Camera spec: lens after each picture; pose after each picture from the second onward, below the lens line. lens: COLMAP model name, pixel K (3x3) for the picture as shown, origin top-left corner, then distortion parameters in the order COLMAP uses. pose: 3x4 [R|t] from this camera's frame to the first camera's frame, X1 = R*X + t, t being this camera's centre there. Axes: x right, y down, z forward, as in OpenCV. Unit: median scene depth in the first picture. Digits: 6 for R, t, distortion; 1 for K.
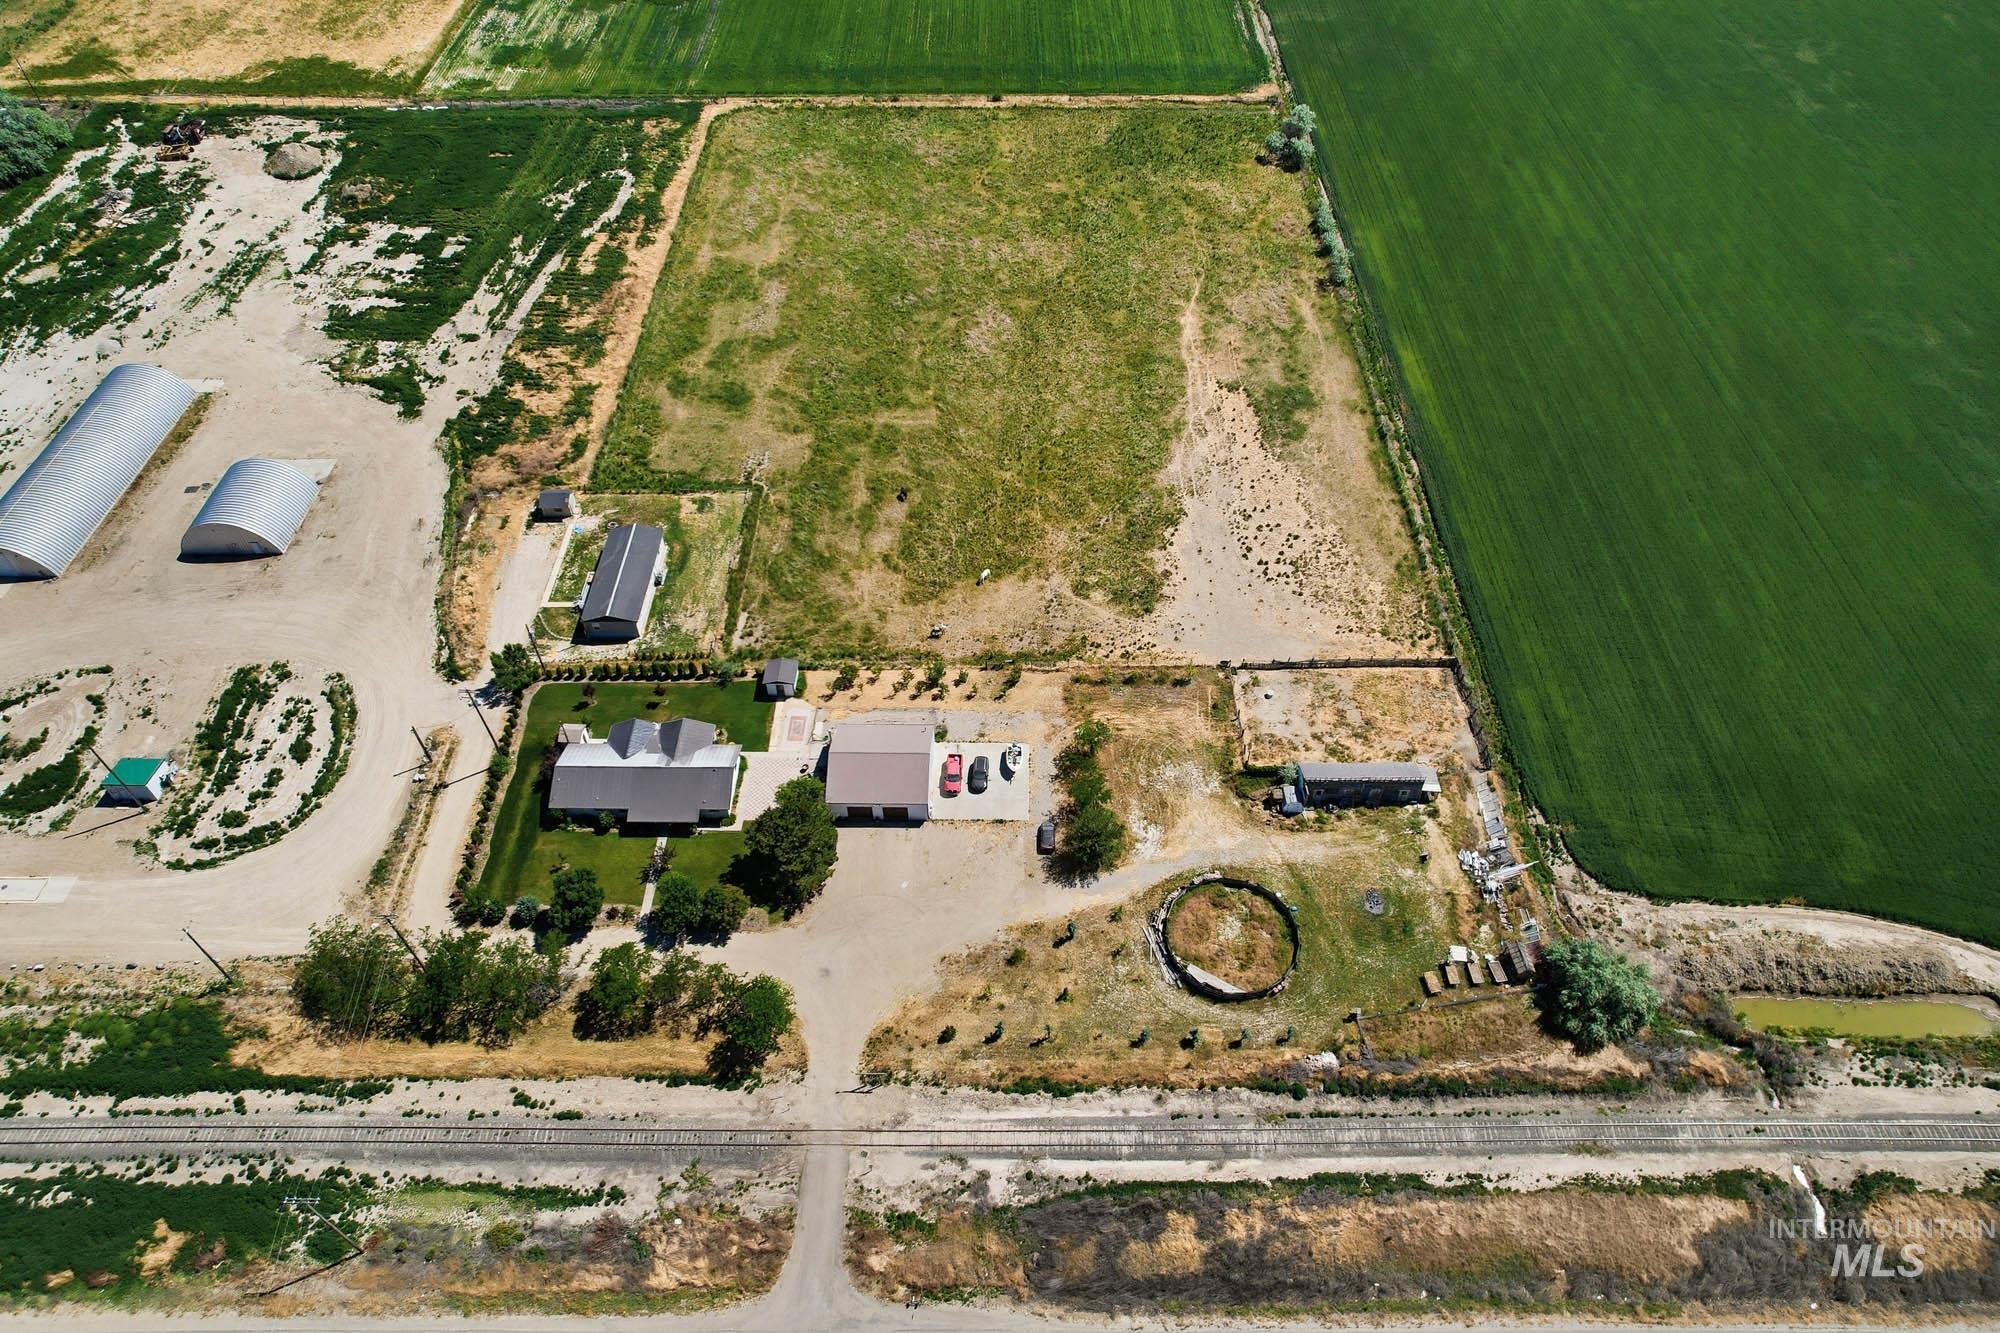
lens RADIAL K [[1285.8, 0, 1003.7], [0, 1285.8, 664.7], [0, 0, 1]] dist [-0.074156, 0.073332]
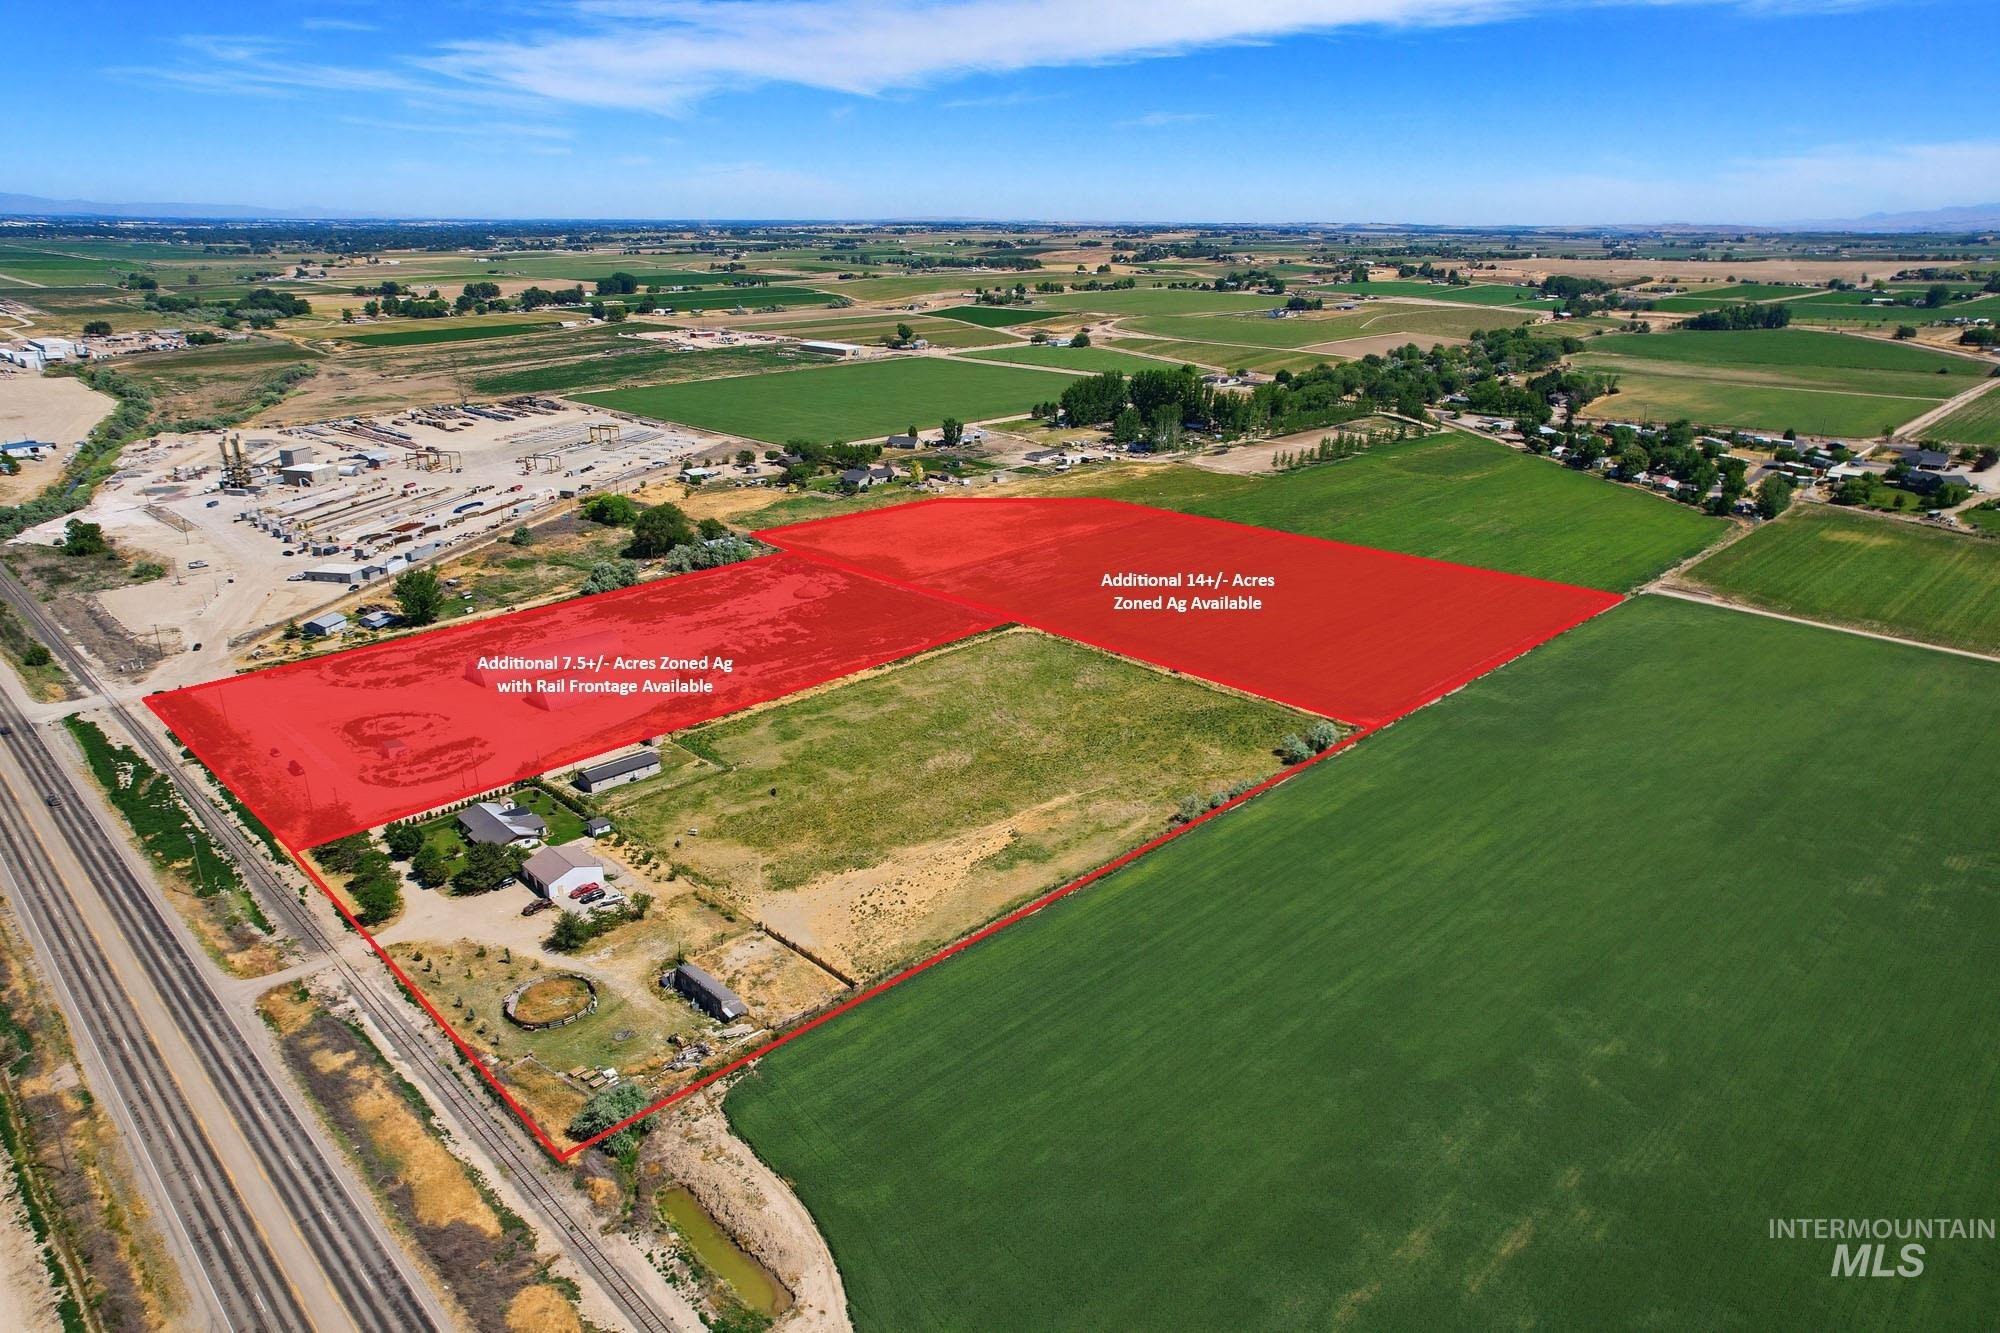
lens RADIAL K [[1253.4, 0, 1009.0], [0, 1253.4, 661.4], [0, 0, 1]] dist [-0.066890, 0.065785]
pose [[0.709144, 0.241379, -0.662458, 1.141047], [-0.523990, 0.809085, -0.266112, -0.012105], [0.471751, 0.535834, 0.700238, -0.026361]]
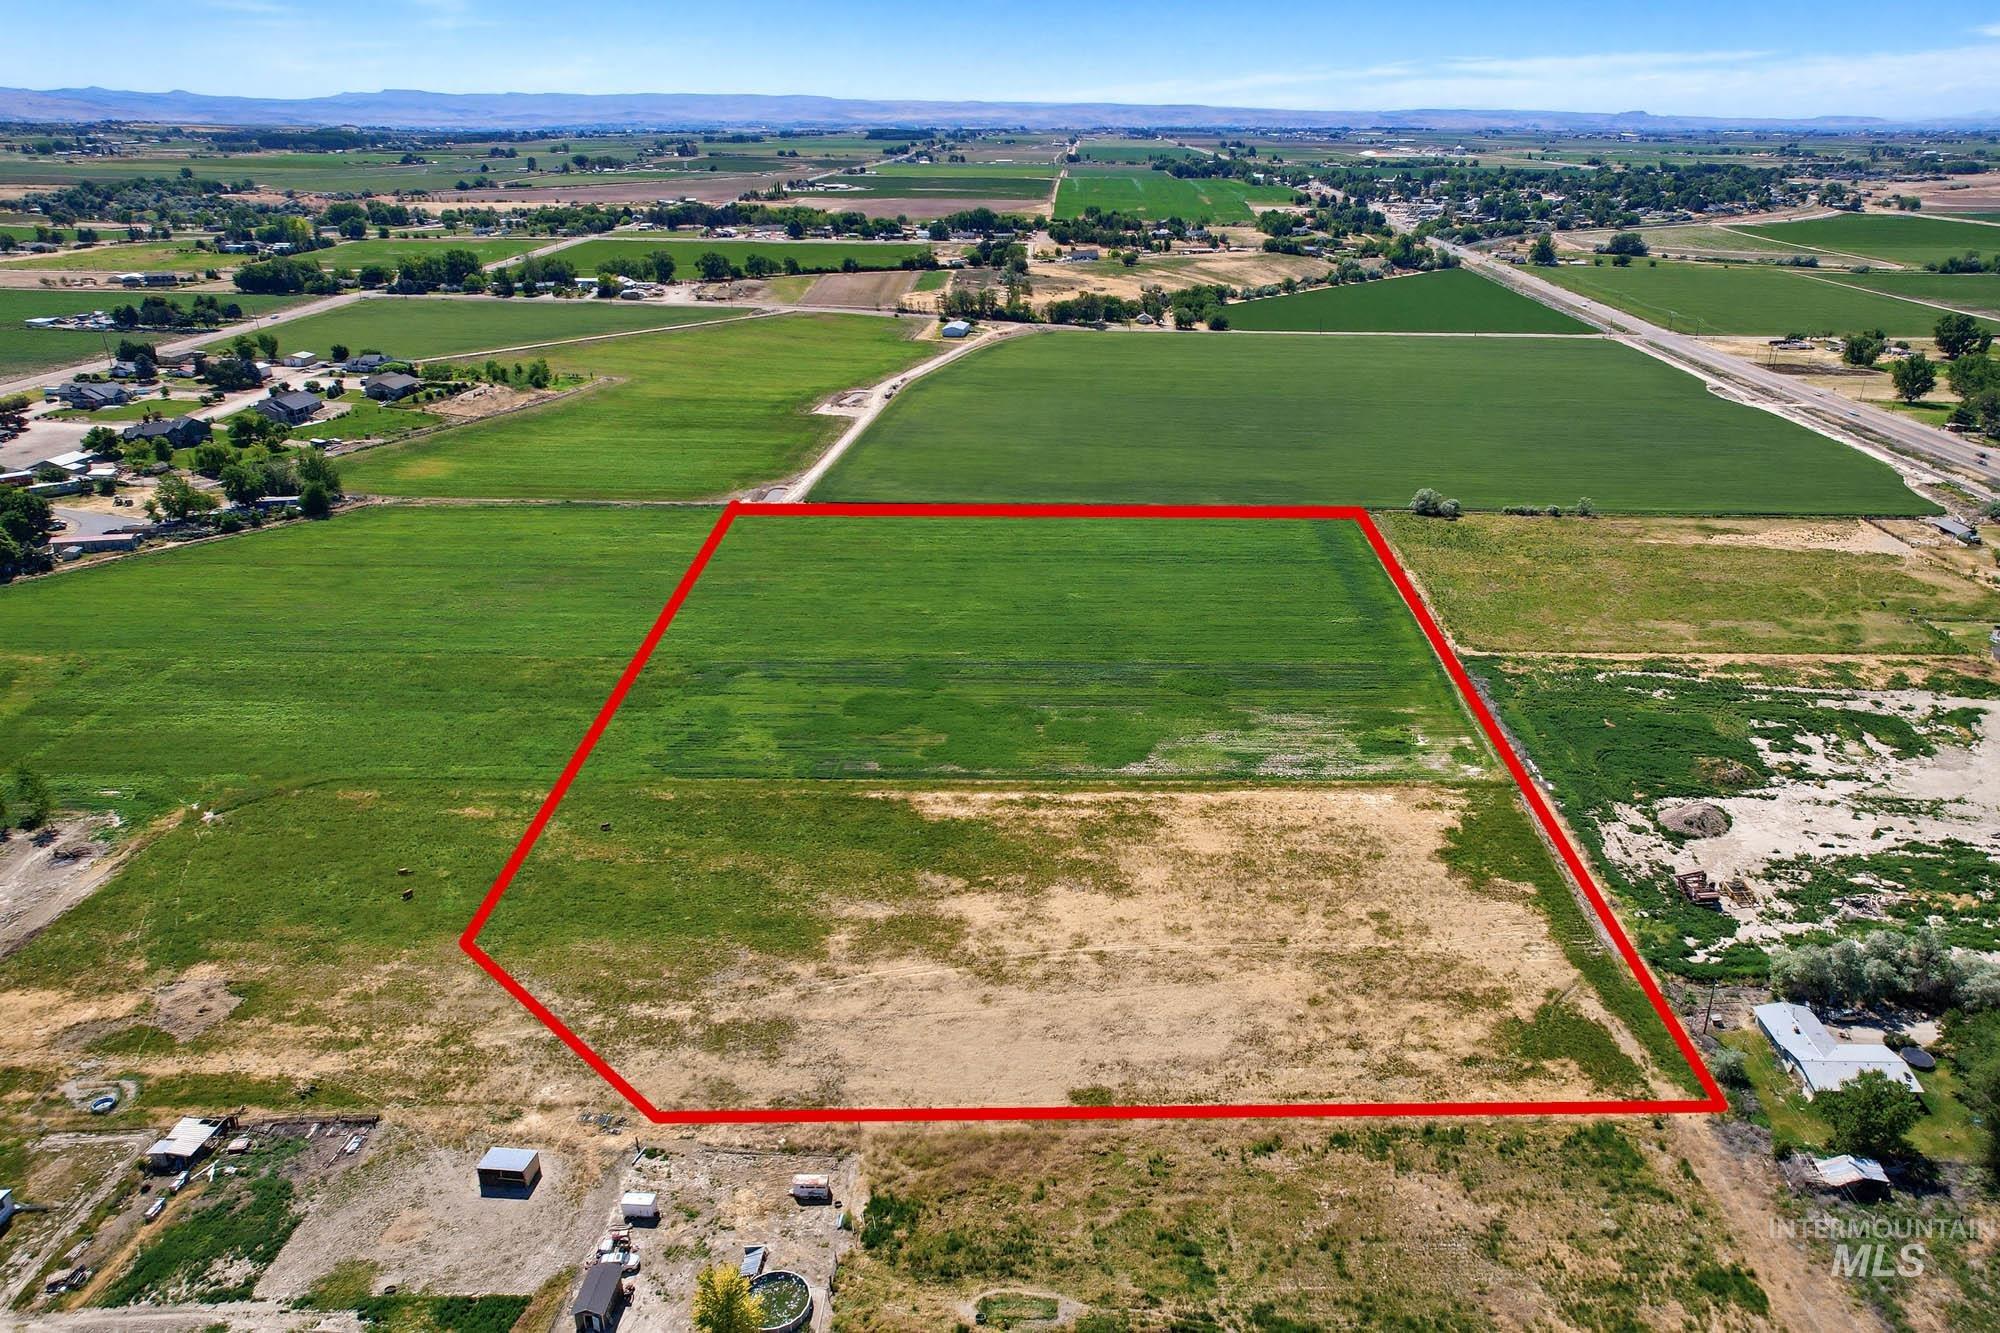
lens RADIAL K [[1347.2, 0, 1060.8], [0, 1347.2, 664.8], [0, 0, 1]] dist [-0.053905, 0.068907]
pose [[0.011520, -0.382132, 0.924036, -2.075790], [0.733282, 0.631497, 0.252011, -1.537102], [-0.679828, 0.674675, 0.287485, 1.390565]]
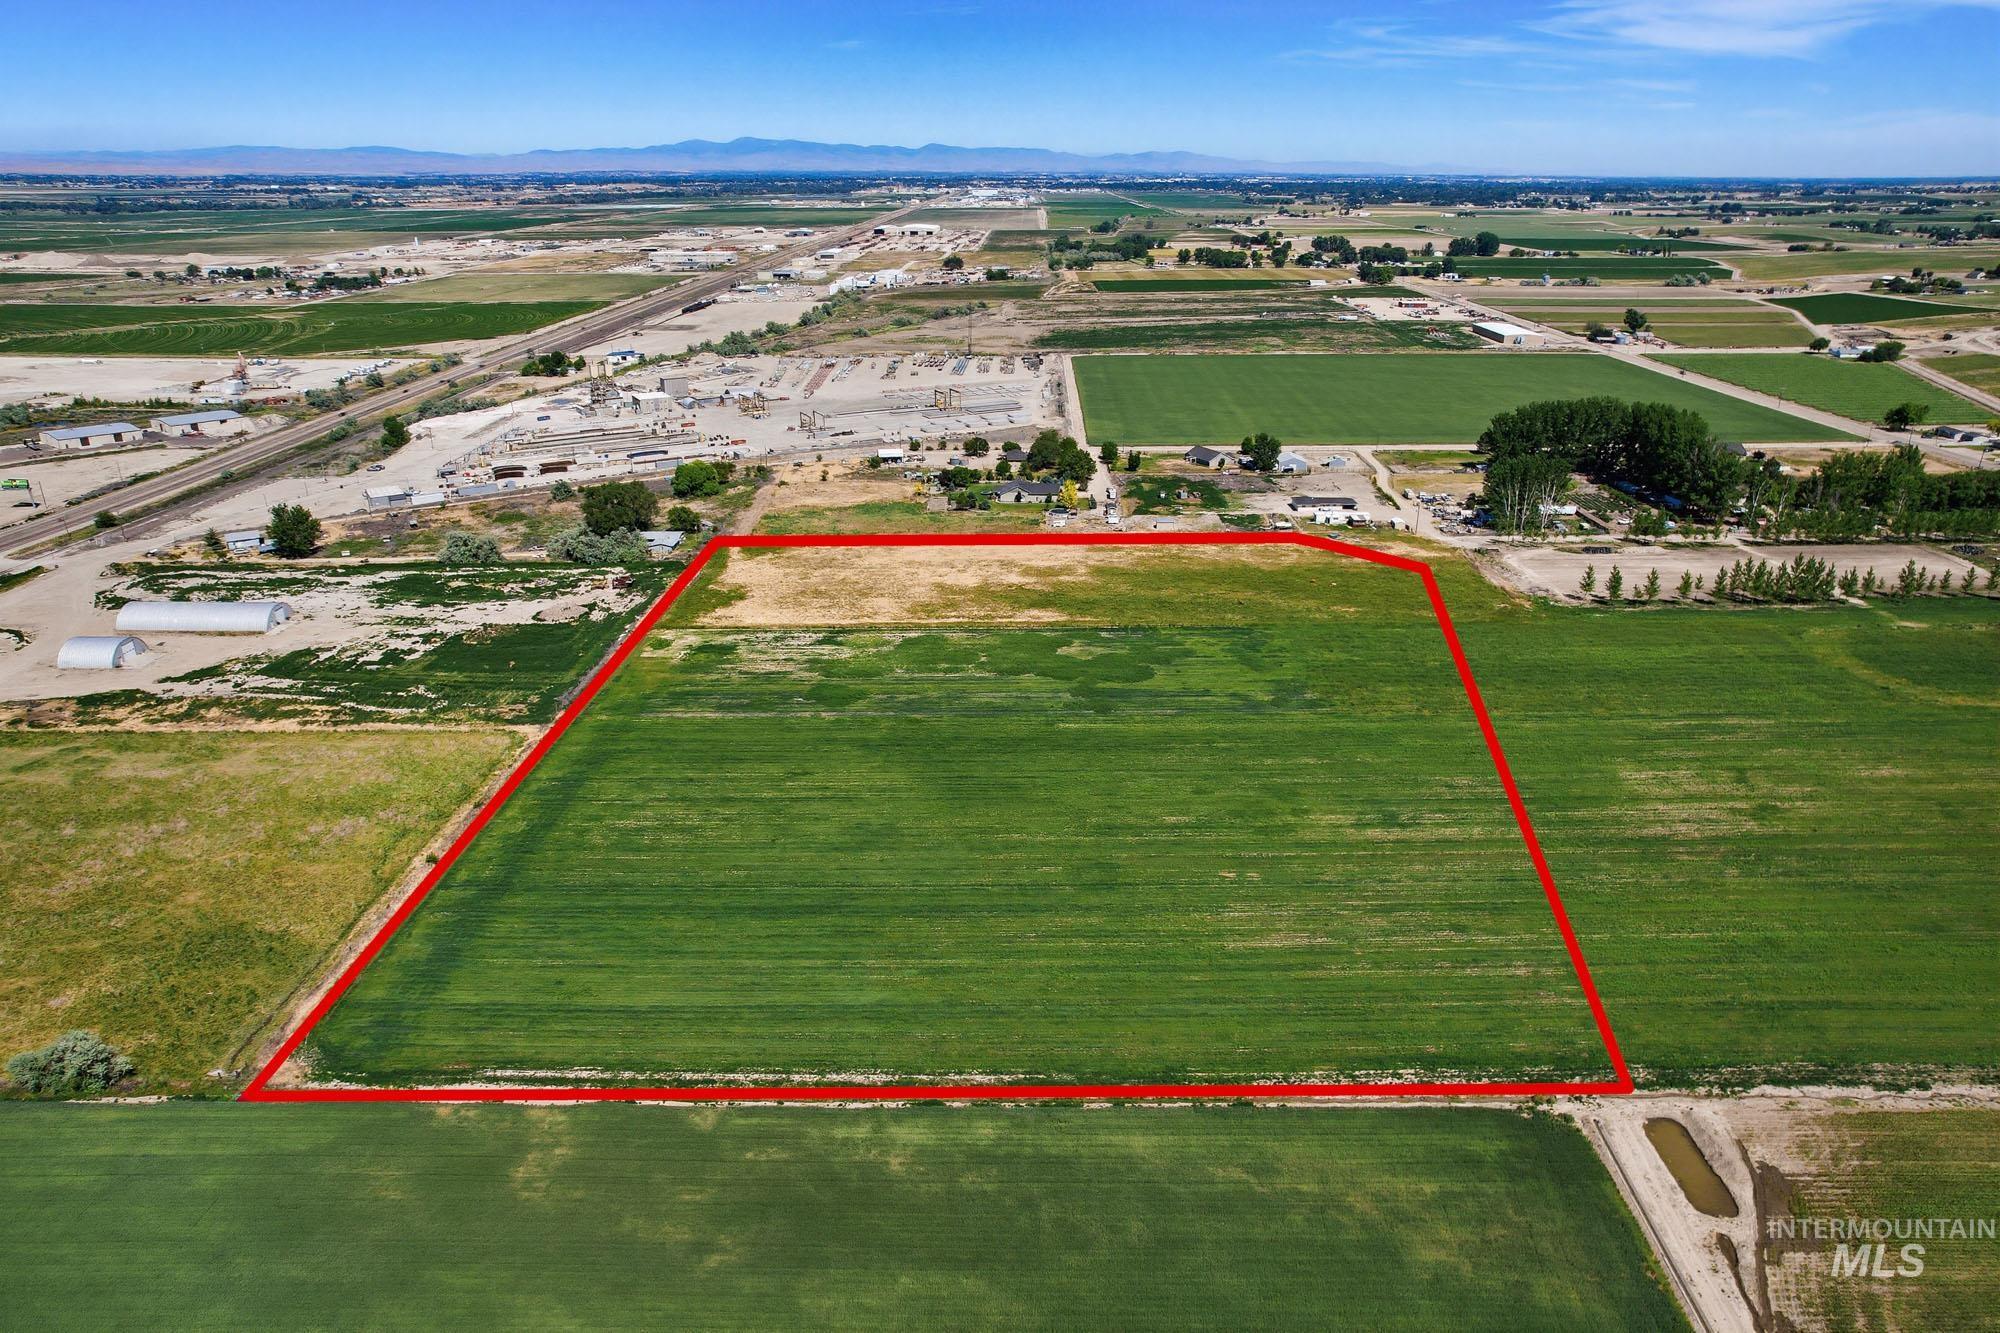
lens RADIAL K [[1264.7, 0, 1012.2], [0, 1264.7, 606.7], [0, 0, 1]] dist [-0.071130, 0.067426]
pose [[0.003177, 0.327901, -0.944707, 1.143905], [-0.736191, 0.640120, 0.219705, -1.591549], [0.676767, 0.694786, 0.243431, 1.444065]]
